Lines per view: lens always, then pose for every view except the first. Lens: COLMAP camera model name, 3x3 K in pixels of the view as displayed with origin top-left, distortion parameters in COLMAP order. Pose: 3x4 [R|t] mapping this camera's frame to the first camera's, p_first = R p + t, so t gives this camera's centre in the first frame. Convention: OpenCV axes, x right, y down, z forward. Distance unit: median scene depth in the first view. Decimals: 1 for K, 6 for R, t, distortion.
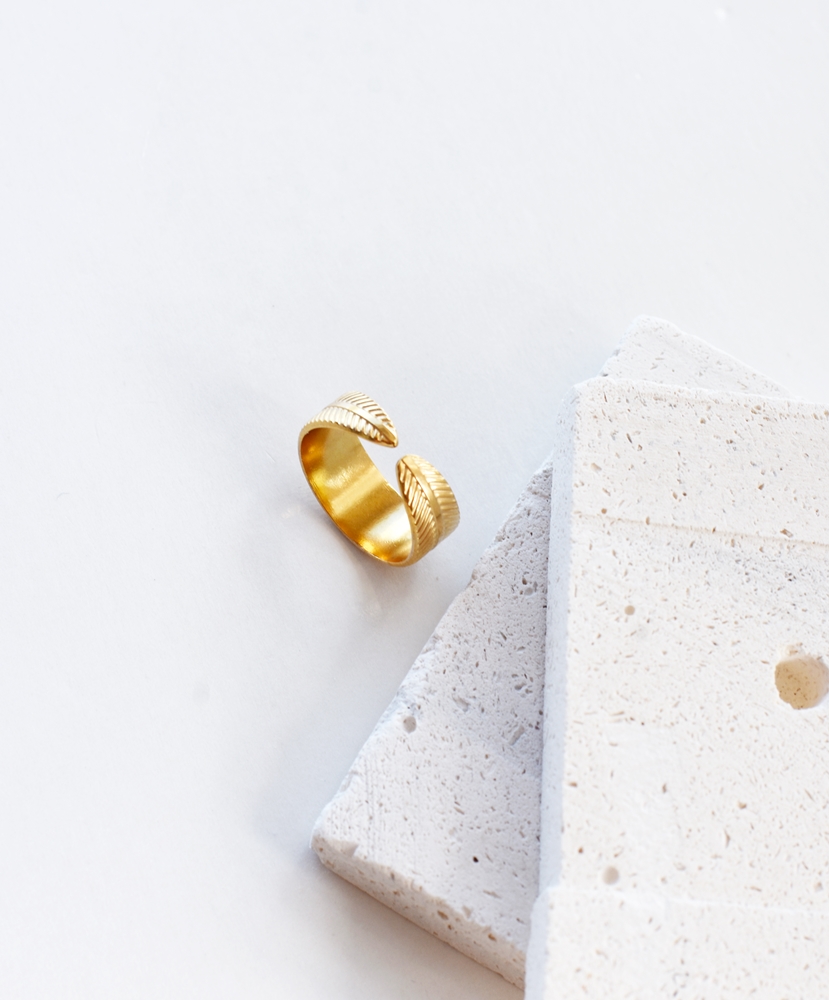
lens RADIAL K [[2365.2, 0, 415.2], [0, 2365.2, 498.4], [0, 0, 1]] dist [-0.030938, 0.000000]
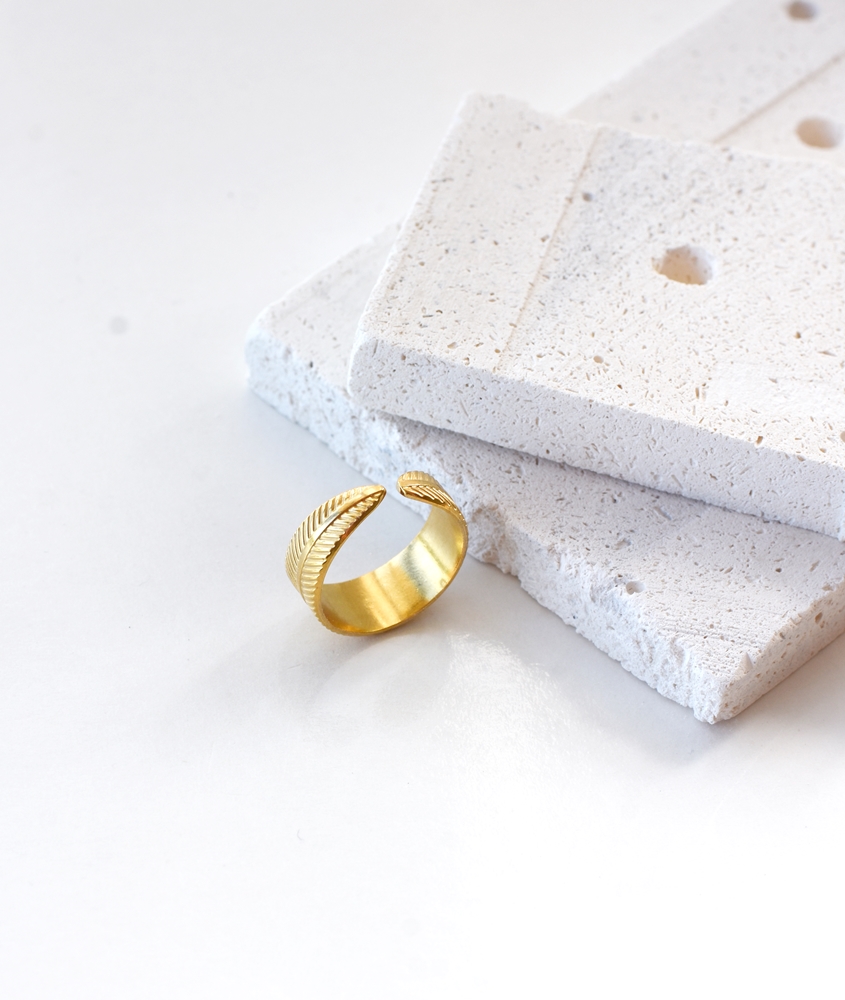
lens RADIAL K [[2480.5, 0, 423.6], [0, 2480.5, 501.0], [0, 0, 1]] dist [-0.025039, 0.000000]
pose [[0.307411, -0.859594, 0.408162, -0.433347], [0.901643, 0.400245, 0.163841, -0.176746], [-0.304202, 0.317650, 0.898087, 0.049140]]
